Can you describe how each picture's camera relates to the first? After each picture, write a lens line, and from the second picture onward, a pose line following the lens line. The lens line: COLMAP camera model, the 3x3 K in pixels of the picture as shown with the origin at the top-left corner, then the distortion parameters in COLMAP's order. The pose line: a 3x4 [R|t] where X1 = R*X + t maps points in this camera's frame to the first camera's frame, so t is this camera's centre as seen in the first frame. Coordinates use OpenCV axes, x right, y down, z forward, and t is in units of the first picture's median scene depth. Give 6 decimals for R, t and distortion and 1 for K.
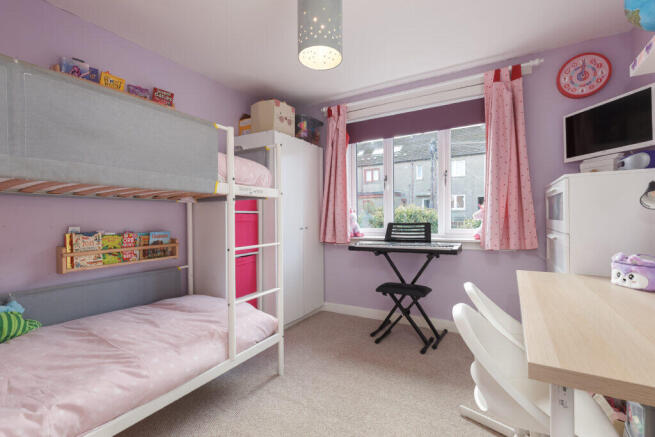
lens RADIAL K [[294.4, 0, 329.2], [0, 294.4, 217.2], [0, 0, 1]] dist [-0.000834, 0.000139]
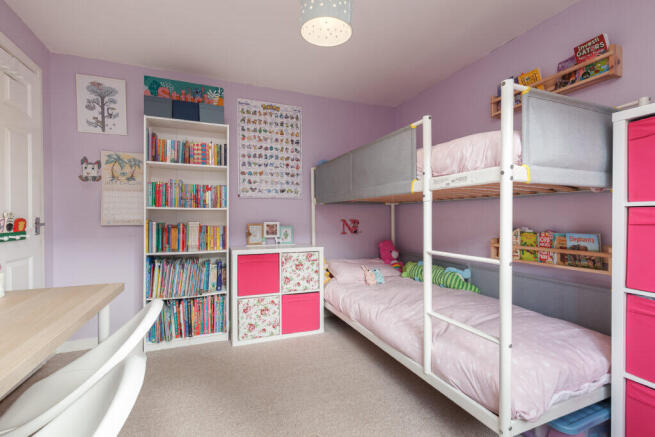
lens RADIAL K [[294.4, 0, 329.2], [0, 294.4, 217.9], [0, 0, 1]] dist [-0.000834, 0.000139]
pose [[-0.600265, 0.013197, -0.799692, 0.456900], [0.007319, 0.999913, 0.011007, -0.004324], [0.799768, 0.000754, -0.600309, 1.037705]]
